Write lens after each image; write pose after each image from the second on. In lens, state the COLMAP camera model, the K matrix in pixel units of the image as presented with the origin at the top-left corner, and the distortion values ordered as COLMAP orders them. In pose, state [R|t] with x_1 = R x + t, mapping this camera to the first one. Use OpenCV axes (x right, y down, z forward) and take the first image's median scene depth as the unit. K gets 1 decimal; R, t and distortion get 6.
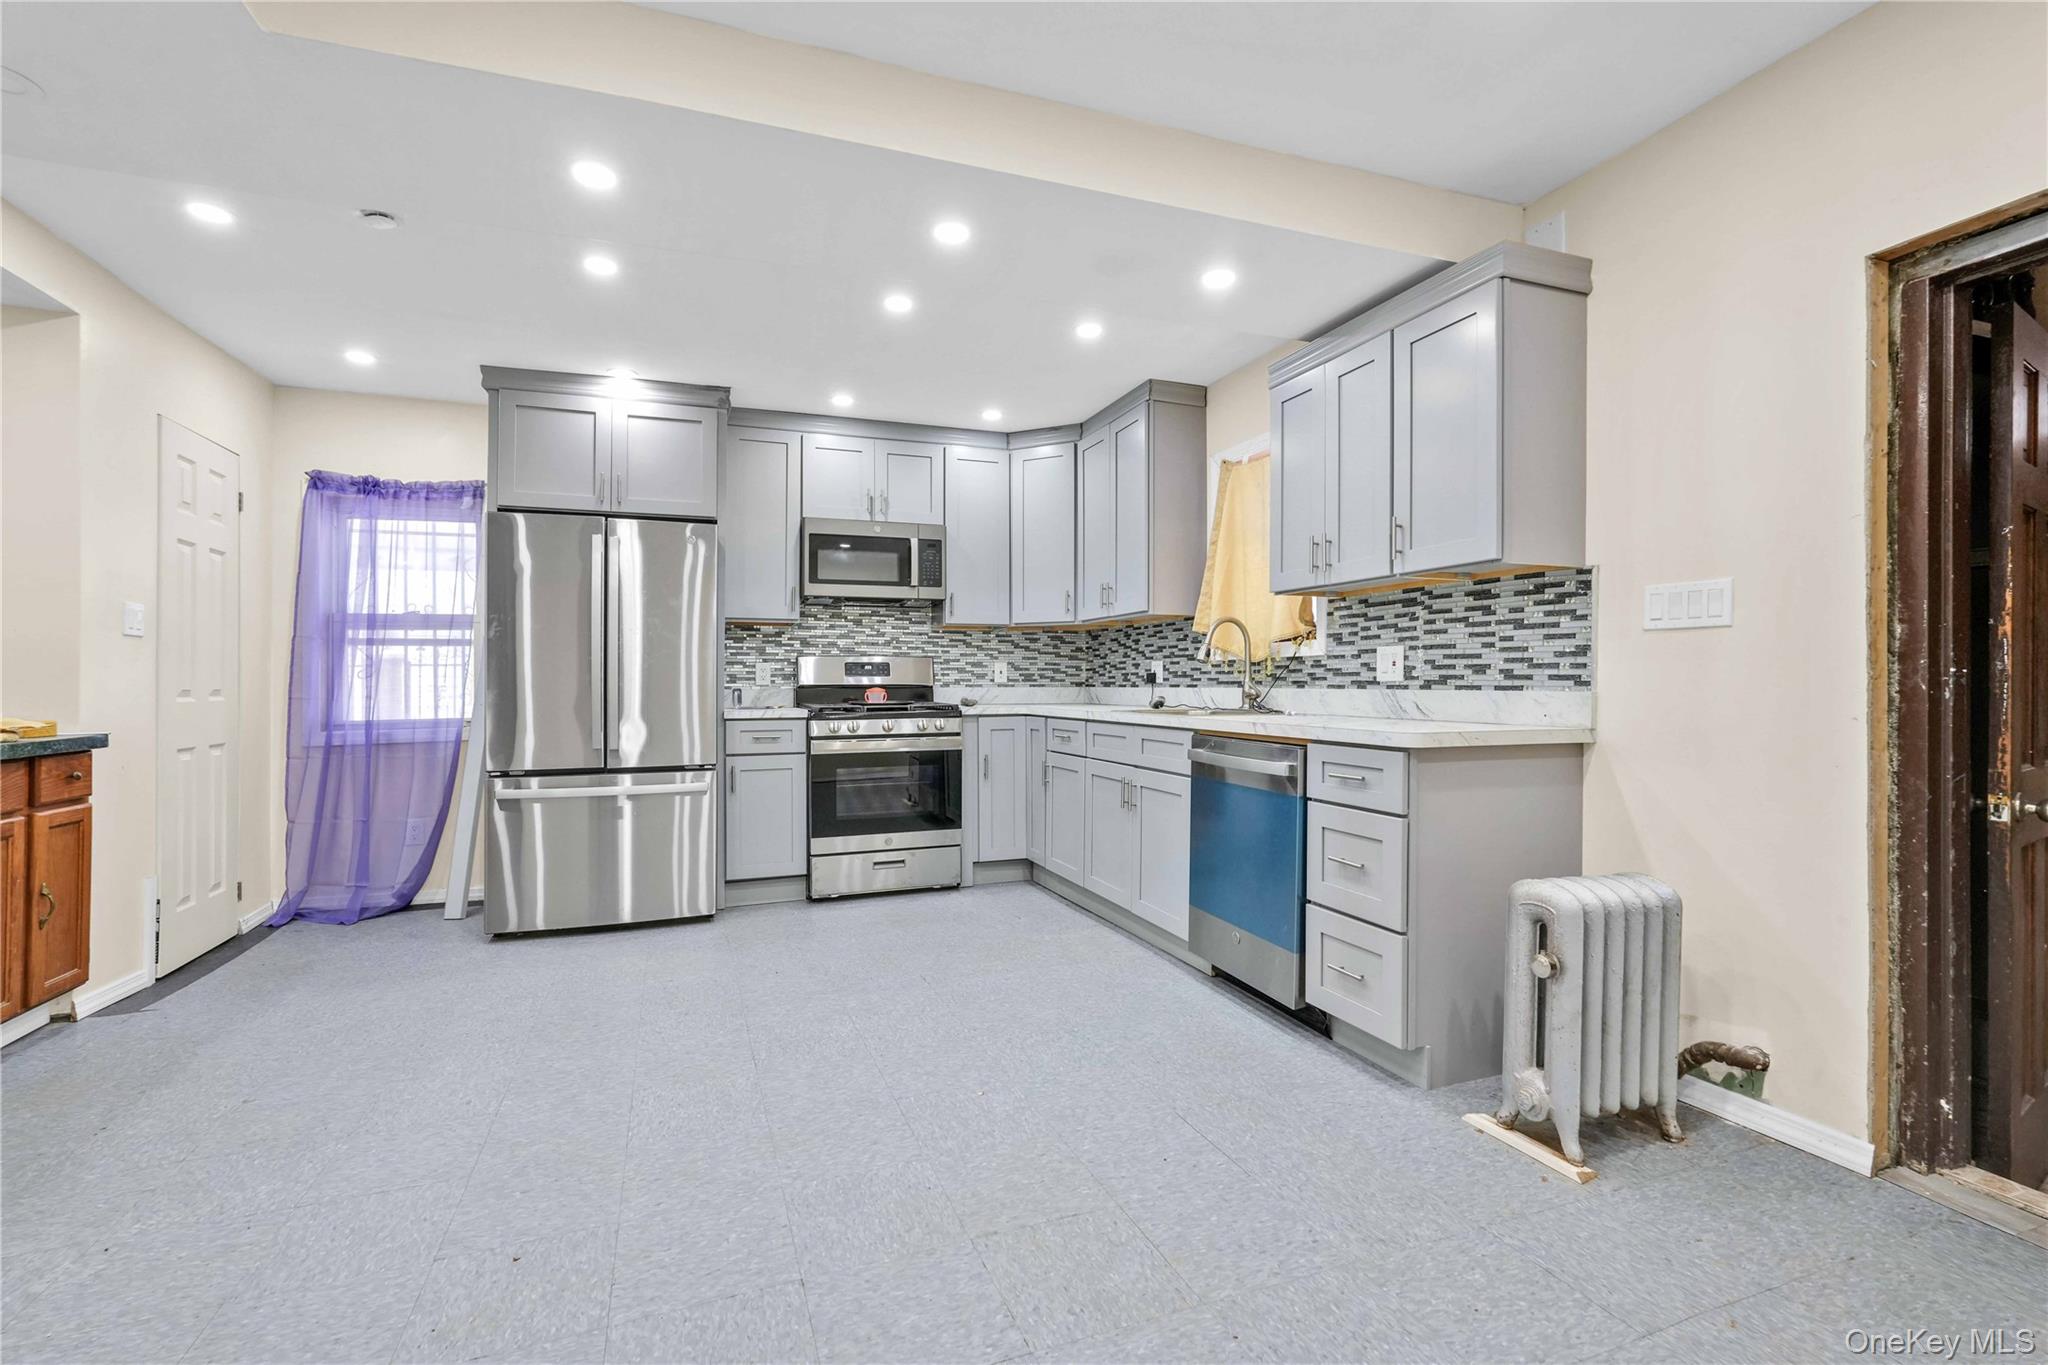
lens RADIAL K [[923.6, 0, 1025.3], [0, 923.6, 685.6], [0, 0, 1]] dist [-0.003469, 0.001815]
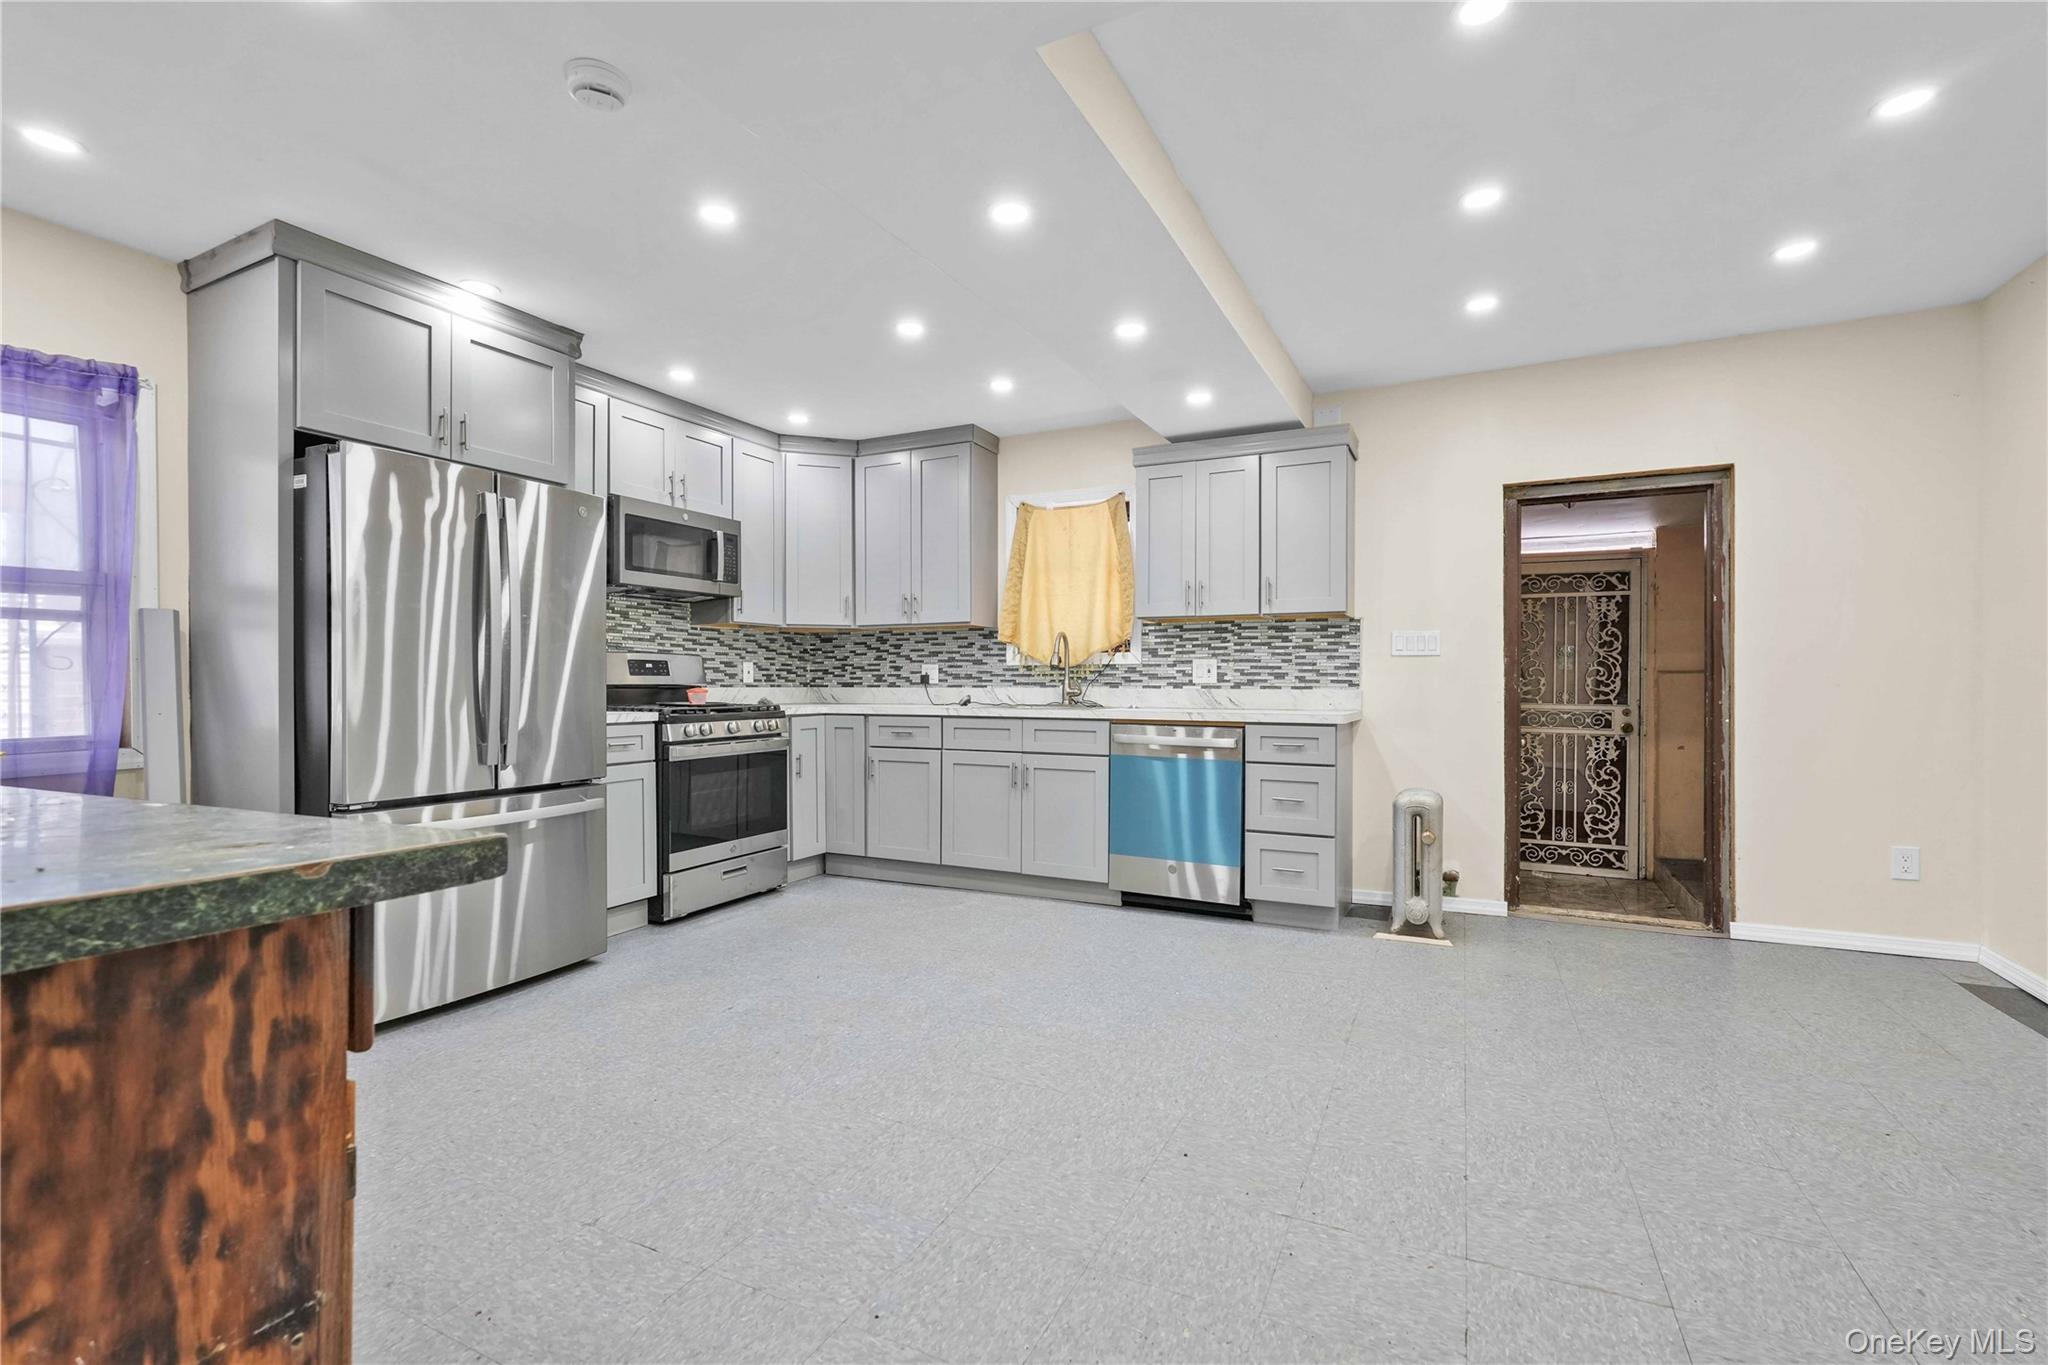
lens RADIAL K [[923.6, 0, 1030.7], [0, 923.6, 683.5], [0, 0, 1]] dist [-0.003469, 0.001815]
pose [[0.720484, 0.003065, 0.693464, -0.616925], [-0.001027, 0.999994, -0.003353, 0.000681], [-0.693470, 0.001703, 0.720483, 0.103551]]
